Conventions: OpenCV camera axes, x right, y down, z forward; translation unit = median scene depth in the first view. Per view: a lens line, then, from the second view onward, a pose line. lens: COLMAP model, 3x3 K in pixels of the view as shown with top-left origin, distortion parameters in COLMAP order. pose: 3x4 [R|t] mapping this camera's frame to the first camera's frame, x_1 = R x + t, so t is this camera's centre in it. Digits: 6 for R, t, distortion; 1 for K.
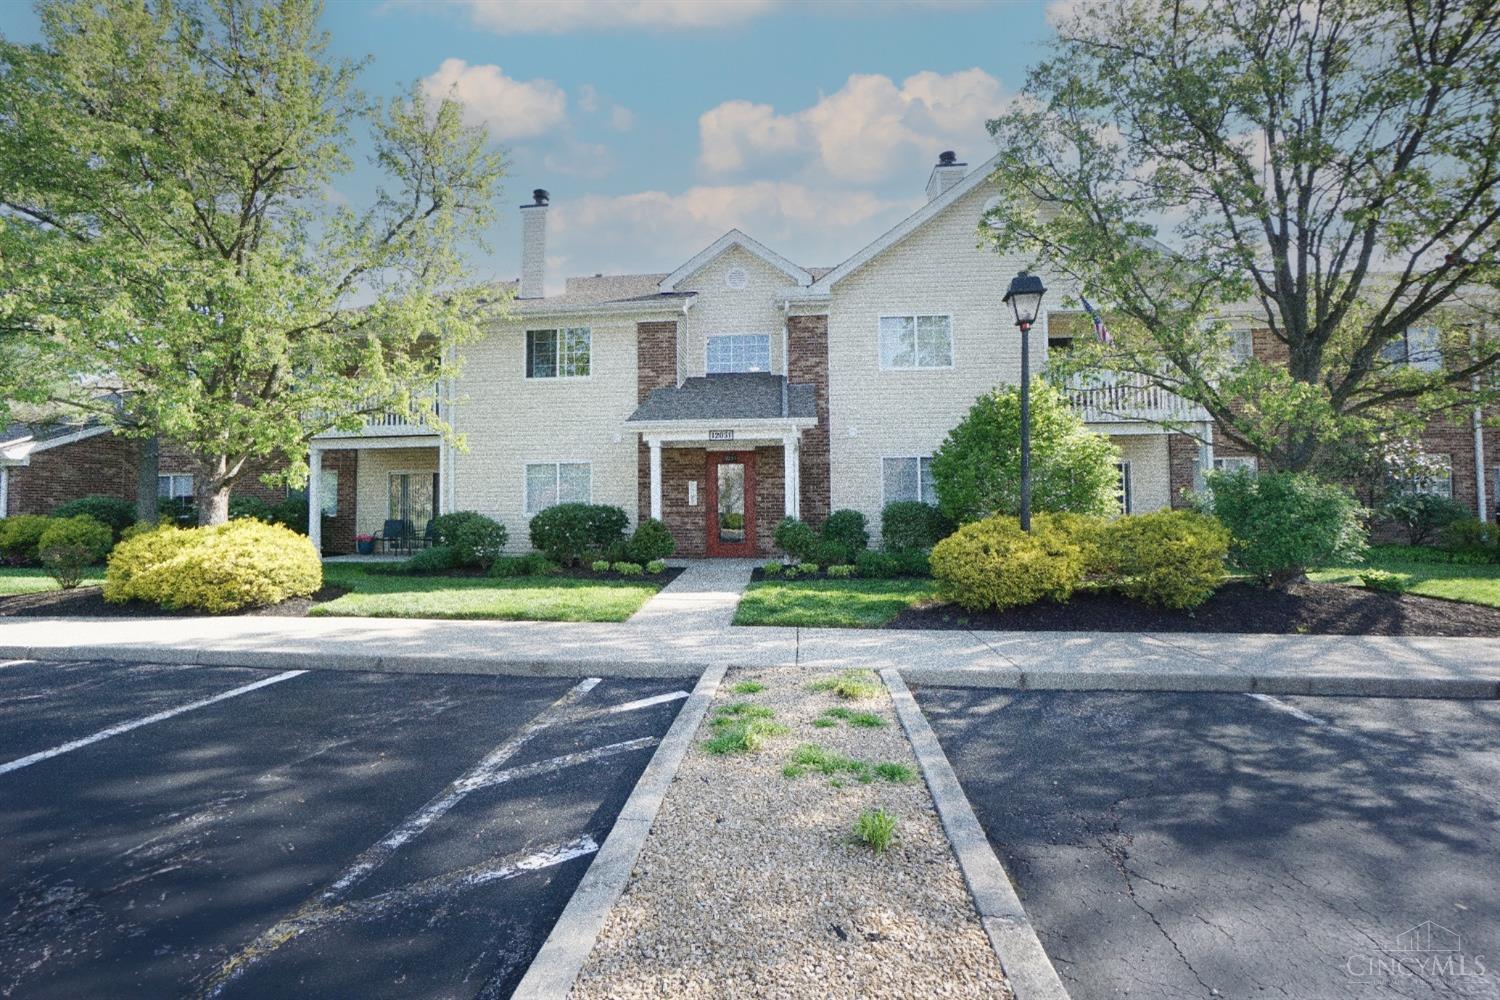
lens RADIAL K [[698.5, 0, 745.3], [0, 698.5, 484.1], [0, 0, 1]] dist [-0.025276, -0.000040]
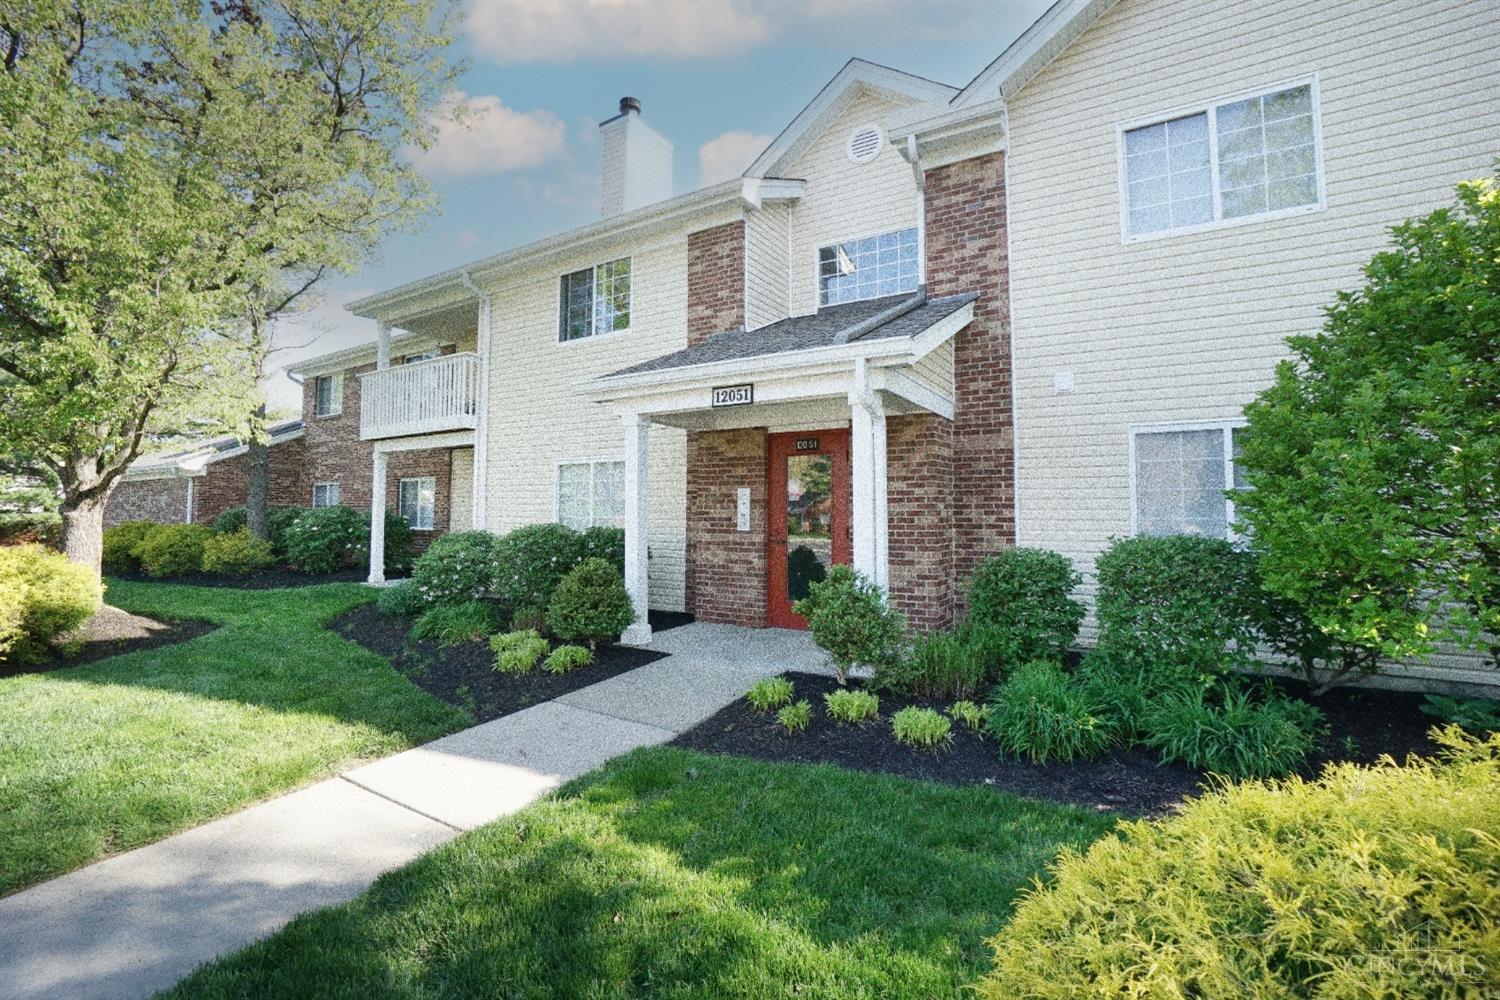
lens RADIAL K [[687.6, 0, 748.1], [0, 687.6, 472.7], [0, 0, 1]] dist [-0.023942, 0.000362]
pose [[0.892132, -0.017042, -0.451454, 0.170524], [0.006924, 0.999687, -0.024055, -0.002582], [0.451722, 0.018334, 0.891970, 0.489152]]
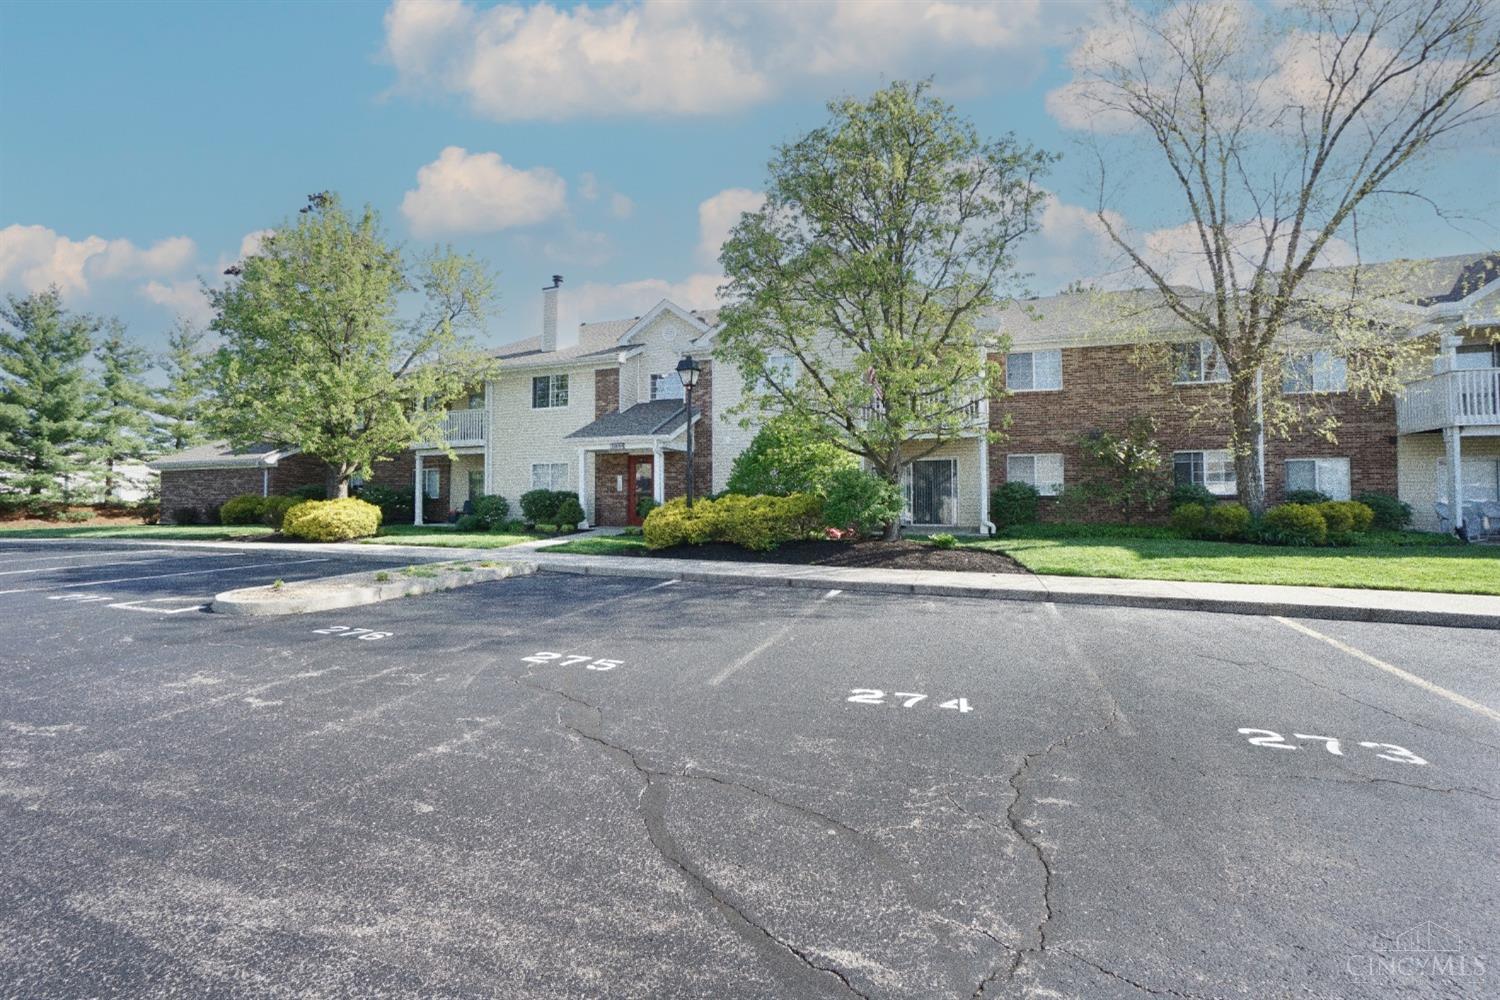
lens RADIAL K [[698.5, 0, 745.3], [0, 698.5, 484.1], [0, 0, 1]] dist [-0.025276, -0.000040]
pose [[0.964477, -0.000405, -0.264168, 0.566458], [0.004337, 0.999888, 0.014300, -0.005006], [0.264133, -0.014937, 0.964371, -0.377285]]
